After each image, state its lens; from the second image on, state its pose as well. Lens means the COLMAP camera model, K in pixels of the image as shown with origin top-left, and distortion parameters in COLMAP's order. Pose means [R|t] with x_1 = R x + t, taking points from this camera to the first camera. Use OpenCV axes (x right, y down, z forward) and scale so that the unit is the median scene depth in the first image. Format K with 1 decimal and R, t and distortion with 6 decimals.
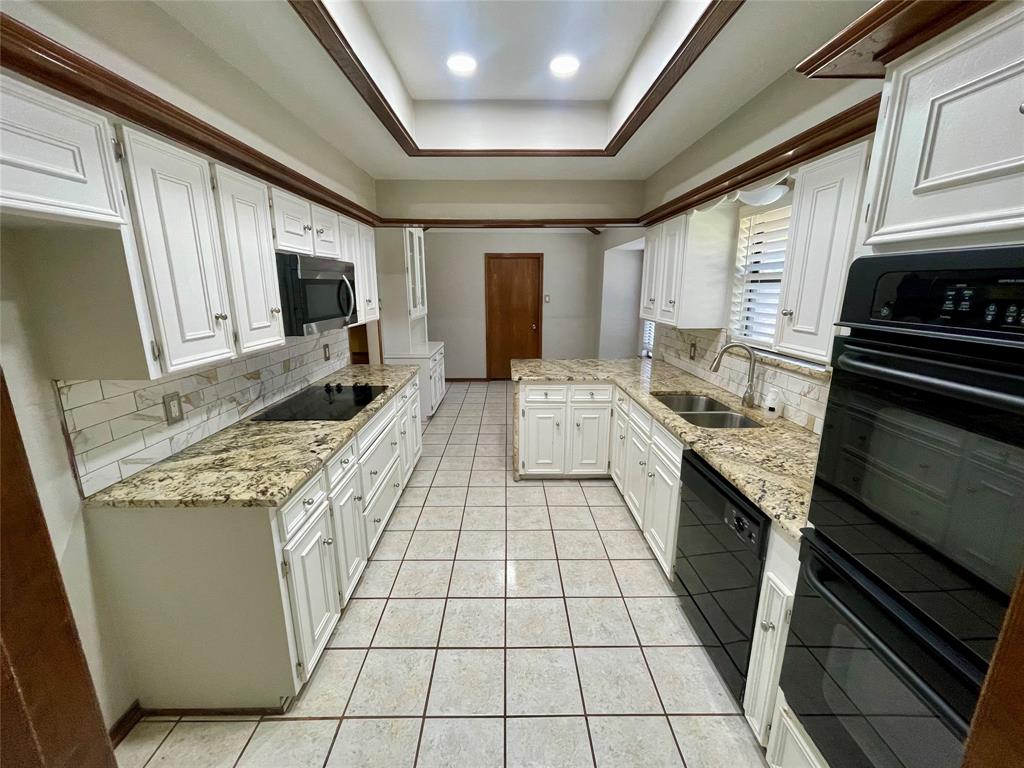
lens RADIAL K [[415.6, 0, 511.4], [0, 415.6, 381.5], [0, 0, 1]] dist [-0.003913, -0.000016]
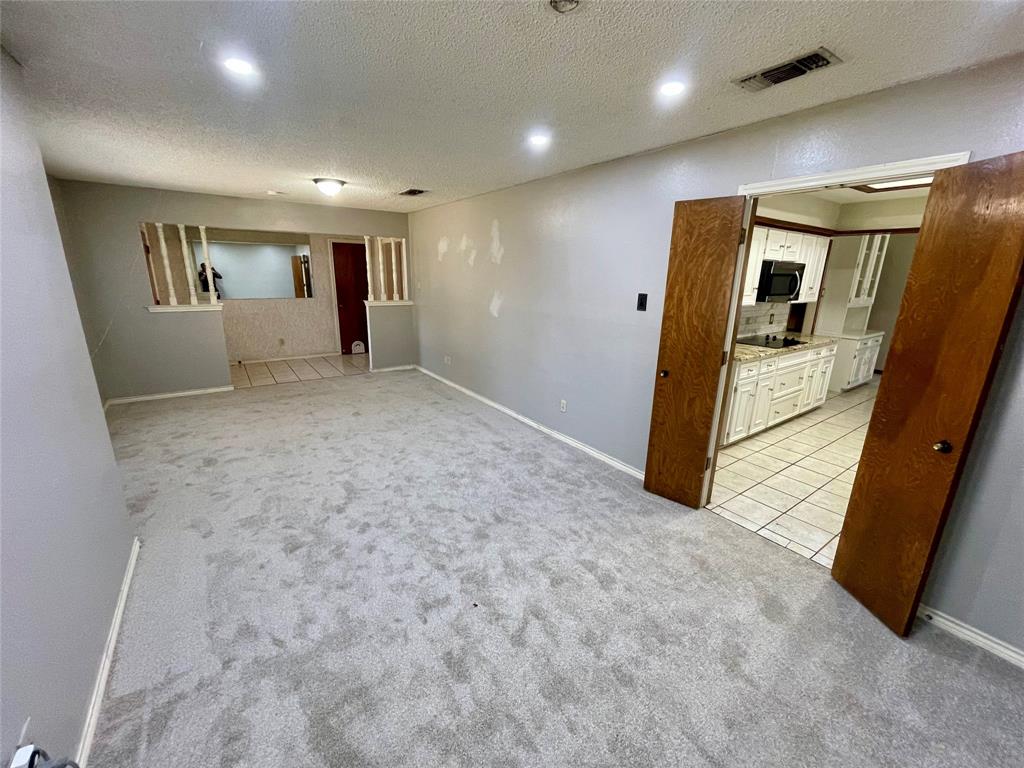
lens RADIAL K [[415.6, 0, 510.6], [0, 415.6, 384.1], [0, 0, 1]] dist [-0.003913, -0.000016]
pose [[0.568246, 0.222495, -0.792207, 0.343992], [-0.201244, 0.971091, 0.128384, 0.191885], [0.797870, 0.086473, 0.596595, -0.825136]]
